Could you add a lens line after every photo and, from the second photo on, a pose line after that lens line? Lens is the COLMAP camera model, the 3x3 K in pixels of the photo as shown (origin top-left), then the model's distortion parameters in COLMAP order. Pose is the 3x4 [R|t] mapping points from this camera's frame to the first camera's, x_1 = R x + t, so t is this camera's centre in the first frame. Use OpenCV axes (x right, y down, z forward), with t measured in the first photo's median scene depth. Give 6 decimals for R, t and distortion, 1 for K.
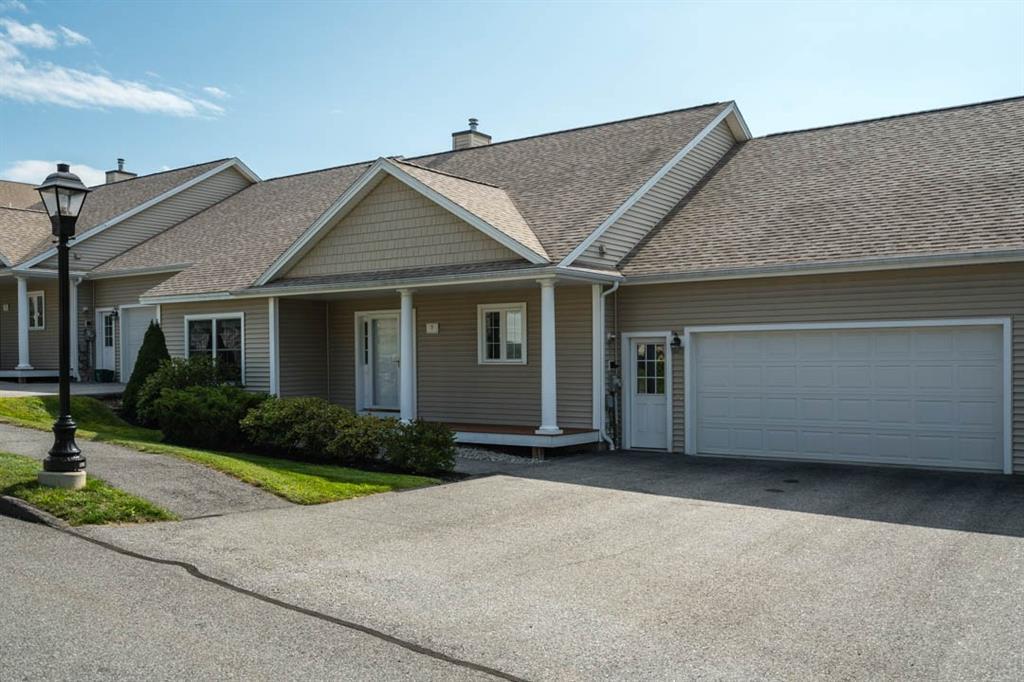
lens RADIAL K [[898.7, 0, 512.0], [0, 898.7, 347.7], [0, 0, 1]] dist [-0.013381, -0.003415]
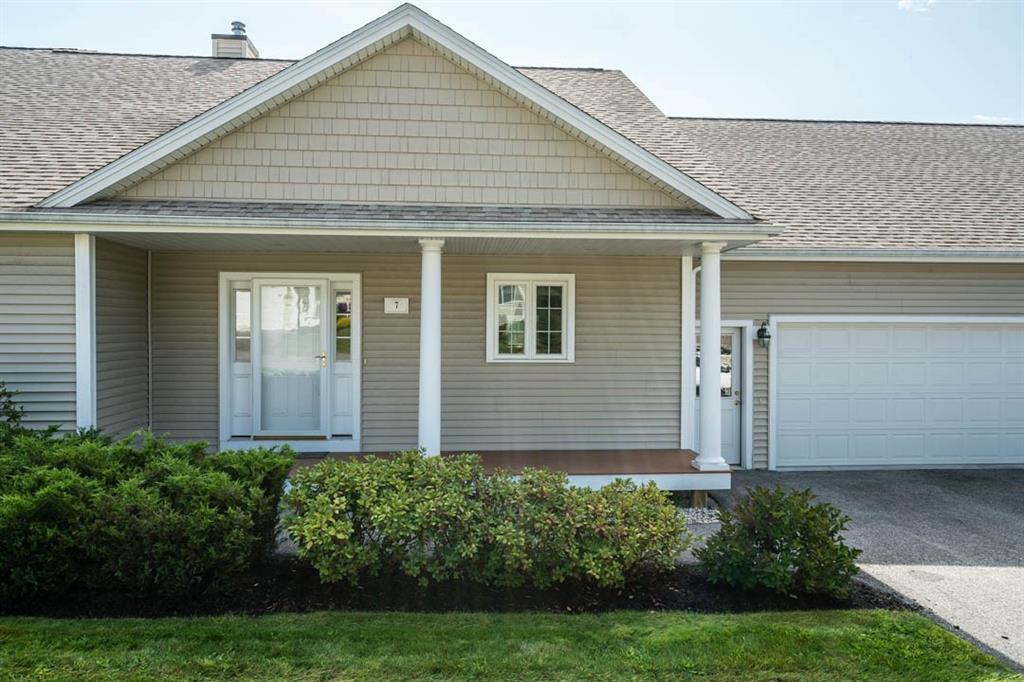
lens RADIAL K [[709.7, 0, 512.3], [0, 709.7, 332.1], [0, 0, 1]] dist [0.002607, -0.000558]
pose [[0.771636, 0.005056, 0.636044, -0.364713], [-0.017220, 0.999768, 0.012944, -0.011165], [-0.635831, -0.020941, 0.771544, 0.587609]]
